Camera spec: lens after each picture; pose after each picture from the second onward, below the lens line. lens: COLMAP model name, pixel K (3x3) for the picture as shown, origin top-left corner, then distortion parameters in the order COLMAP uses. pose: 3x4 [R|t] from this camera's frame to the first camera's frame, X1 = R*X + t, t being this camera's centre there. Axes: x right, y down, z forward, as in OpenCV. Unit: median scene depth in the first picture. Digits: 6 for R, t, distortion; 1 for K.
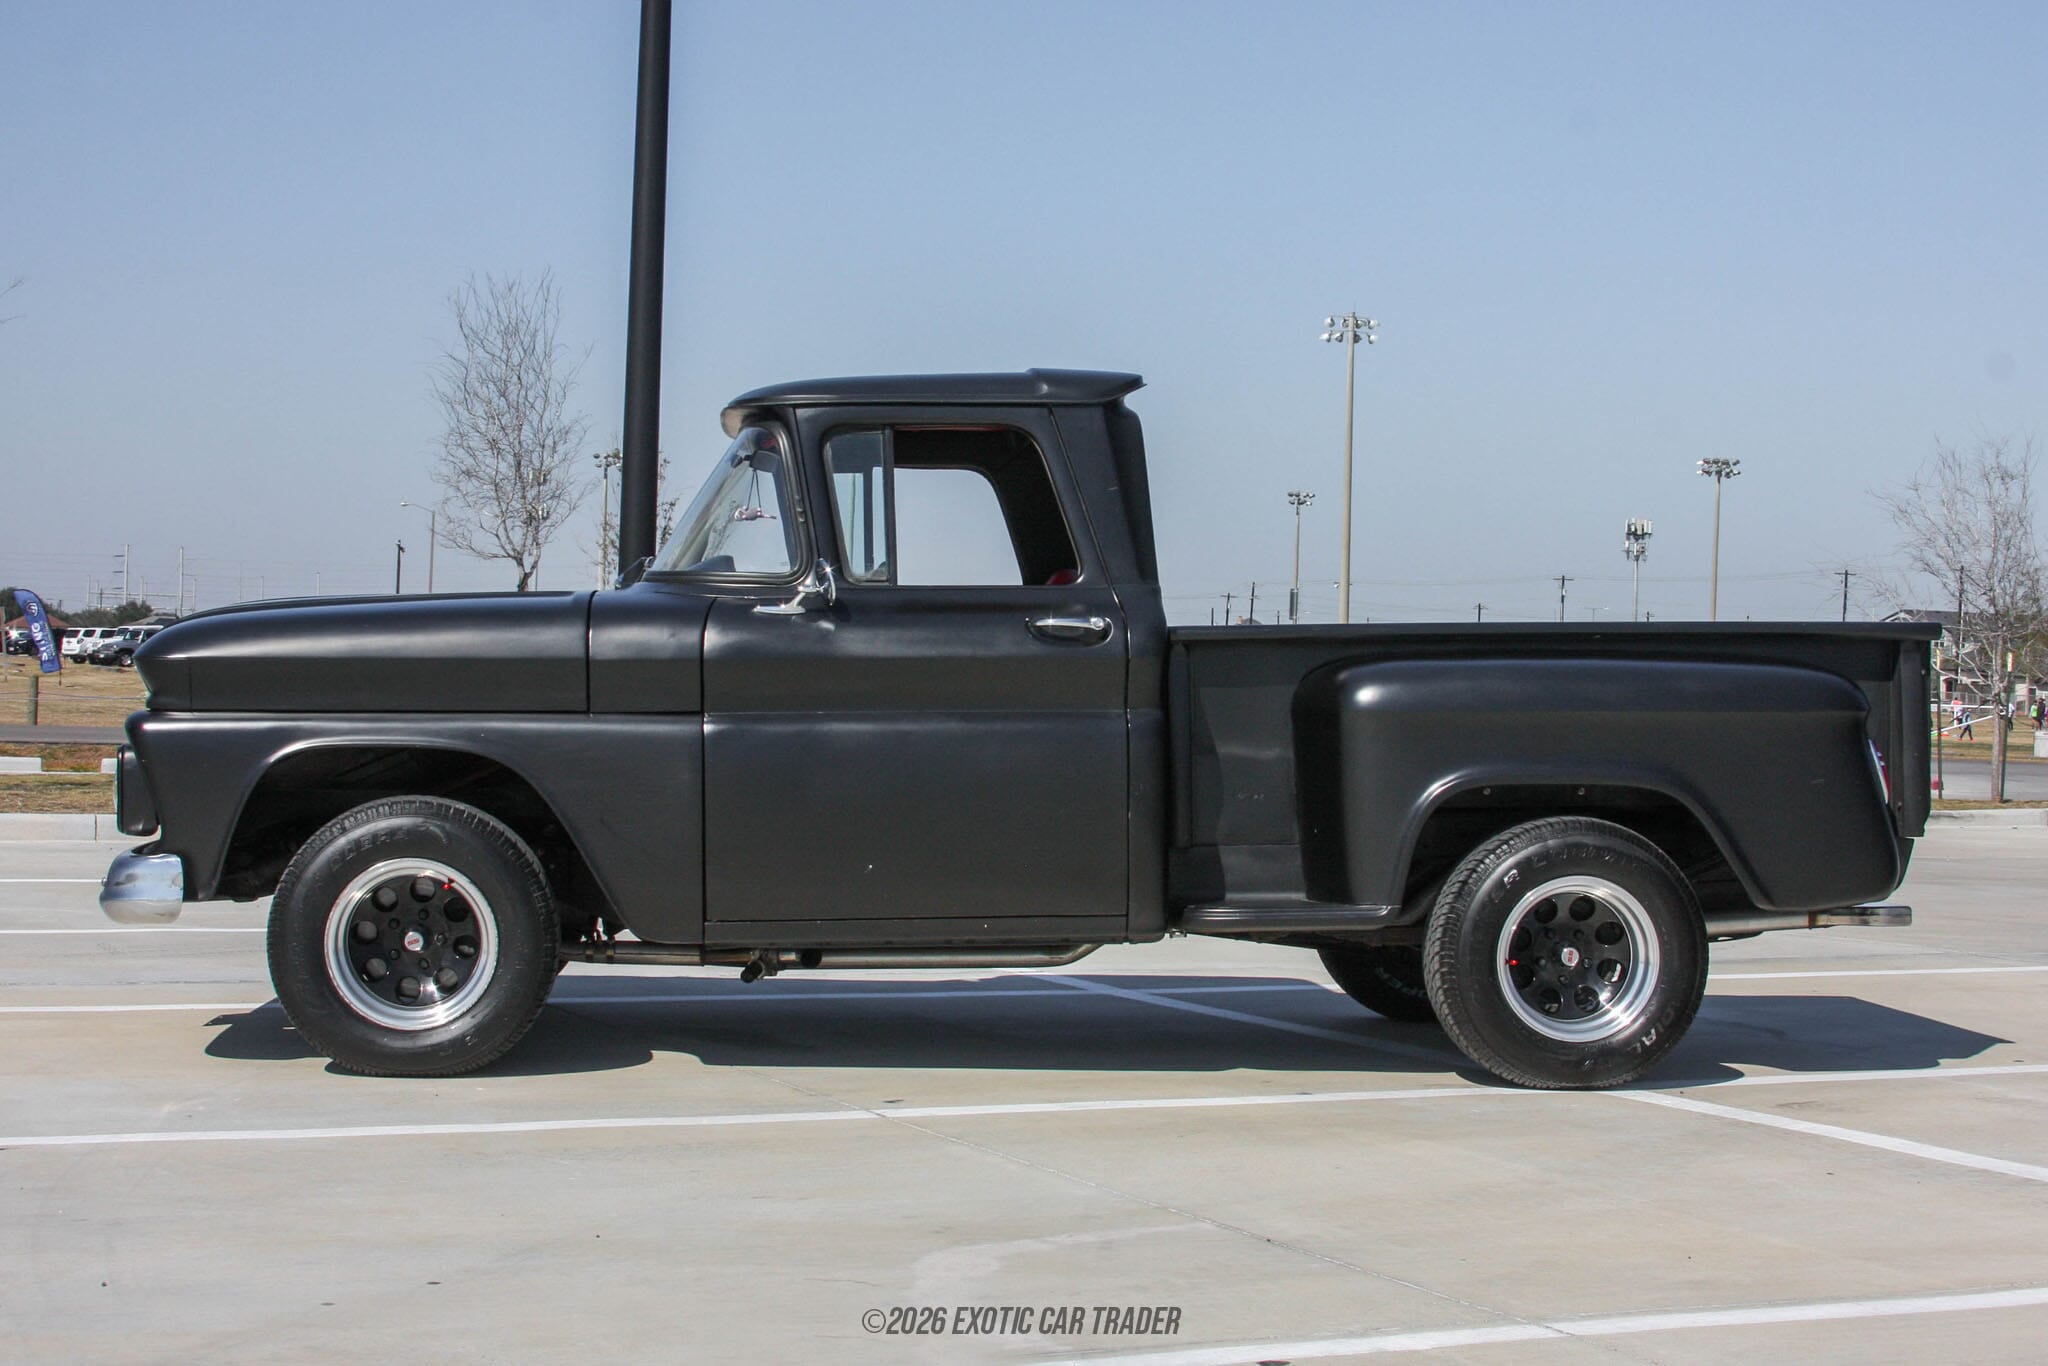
lens RADIAL K [[3173.4, 0, 1024.0], [0, 3173.4, 683.0], [0, 0, 1]] dist [-0.059712, -0.498719]
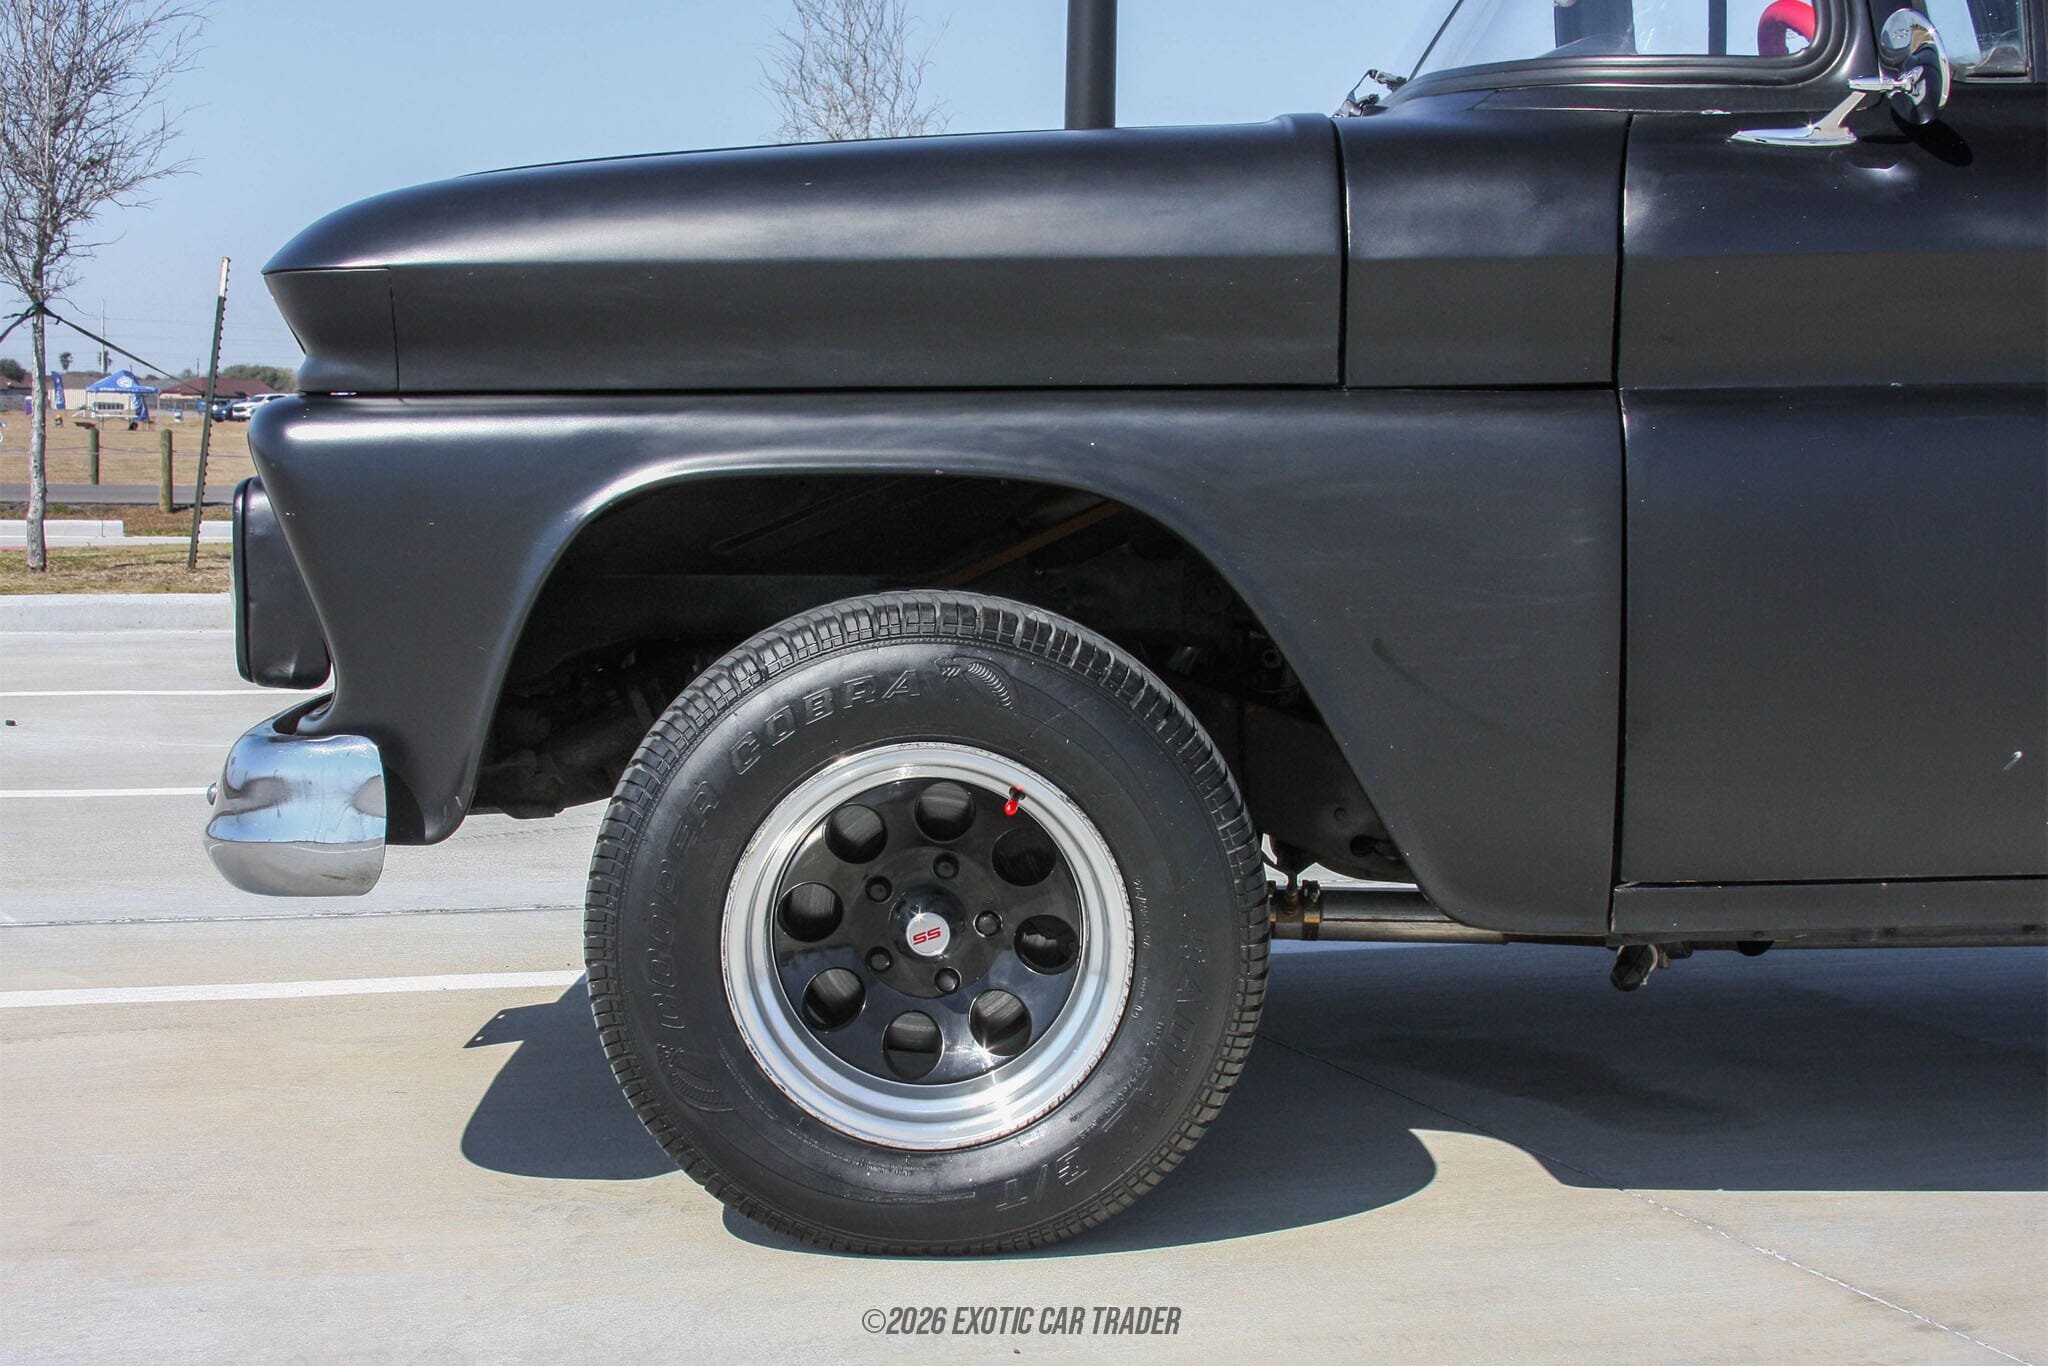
lens RADIAL K [[3173.4, 0, 1024.0], [0, 3173.4, 683.0], [0, 0, 1]] dist [-0.059712, -0.498719]
pose [[0.995545, -0.002629, -0.094248, -0.140028], [0.009817, 0.997068, 0.075883, 0.015889], [0.093772, -0.076470, 0.992653, 0.581518]]
